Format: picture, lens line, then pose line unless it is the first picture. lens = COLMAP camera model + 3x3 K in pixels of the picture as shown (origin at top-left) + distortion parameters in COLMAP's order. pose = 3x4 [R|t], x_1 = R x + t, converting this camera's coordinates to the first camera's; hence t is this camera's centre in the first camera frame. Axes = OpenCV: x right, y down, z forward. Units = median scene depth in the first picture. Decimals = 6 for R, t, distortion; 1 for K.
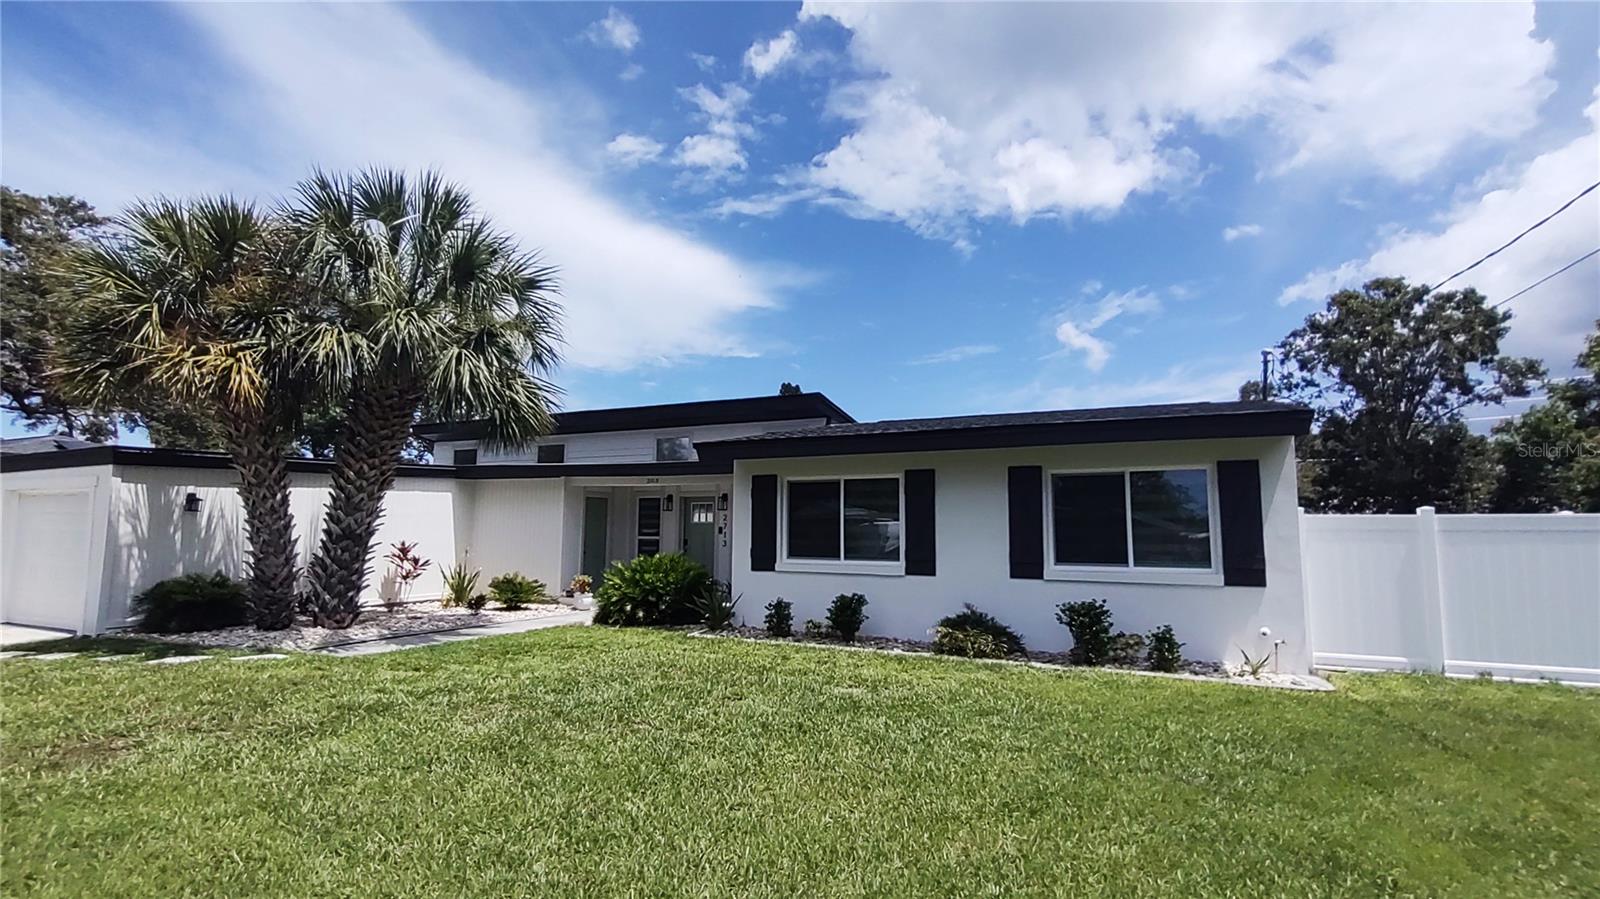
lens RADIAL K [[759.4, 0, 815.8], [0, 759.4, 458.4], [0, 0, 1]] dist [0.009136, 0.001297]
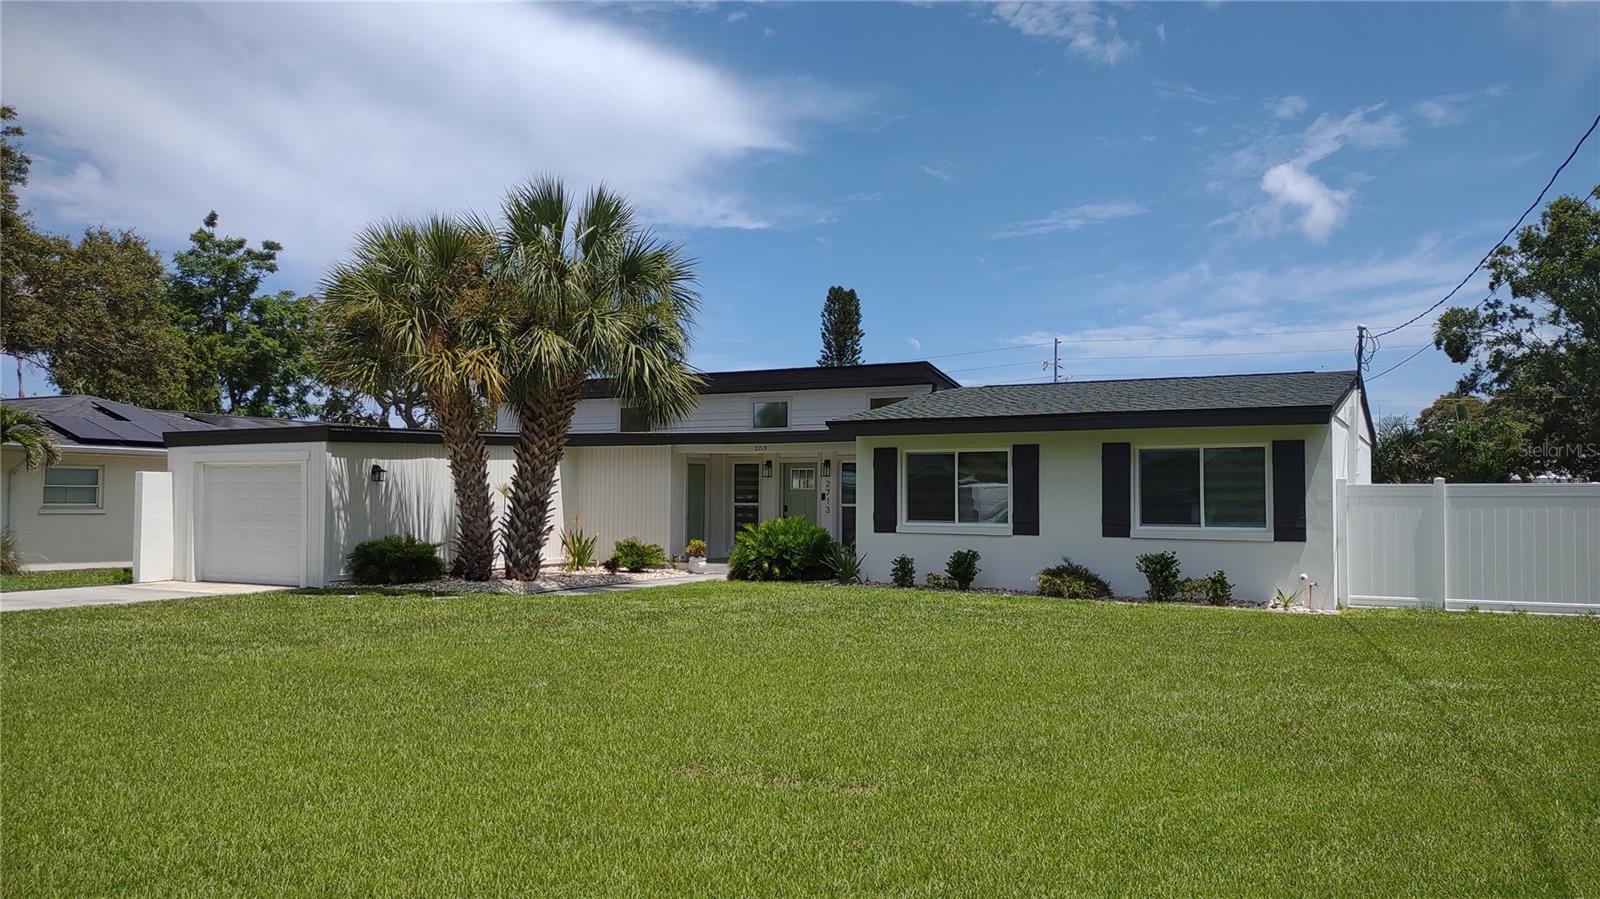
lens RADIAL K [[1136.5, 0, 805.9], [0, 1136.5, 491.5], [0, 0, 1]] dist [0.045091, -0.005615]
pose [[0.999029, -0.002445, -0.043989, -0.121096], [0.006542, 0.995624, 0.093221, -0.077446], [0.043568, -0.093418, 0.994673, -0.738630]]
